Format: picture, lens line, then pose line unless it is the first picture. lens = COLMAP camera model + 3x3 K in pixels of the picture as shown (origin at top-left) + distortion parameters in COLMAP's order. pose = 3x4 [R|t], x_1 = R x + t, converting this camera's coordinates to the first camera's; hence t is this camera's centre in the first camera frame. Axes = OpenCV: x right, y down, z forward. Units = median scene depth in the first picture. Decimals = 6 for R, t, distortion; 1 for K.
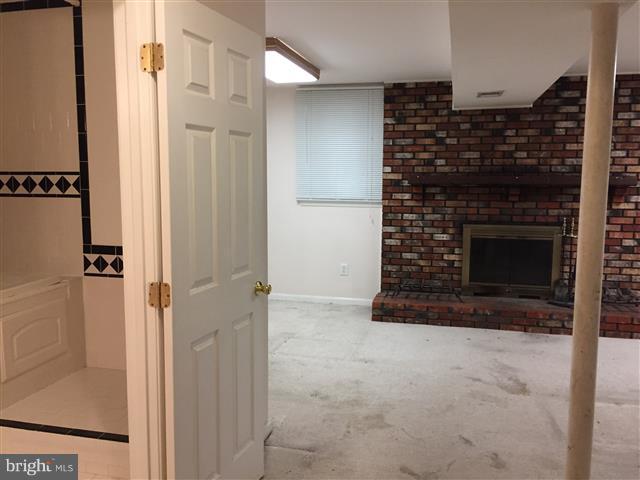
lens RADIAL K [[549.5, 0, 321.6], [0, 549.5, 240.4], [0, 0, 1]] dist [0.093085, -0.058866]
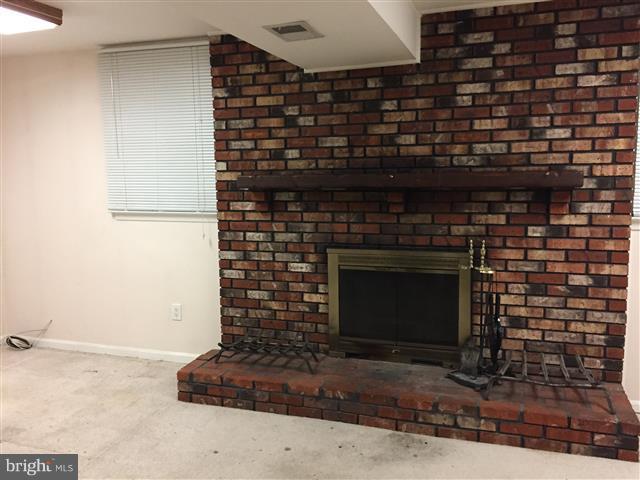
lens RADIAL K [[549.5, 0, 319.1], [0, 549.5, 239.8], [0, 0, 1]] dist [0.093085, -0.058866]
pose [[0.995003, -0.008979, -0.099438, 0.320936], [0.009684, 0.999931, 0.006610, -0.045209], [0.099372, -0.007540, 0.995022, 0.363975]]
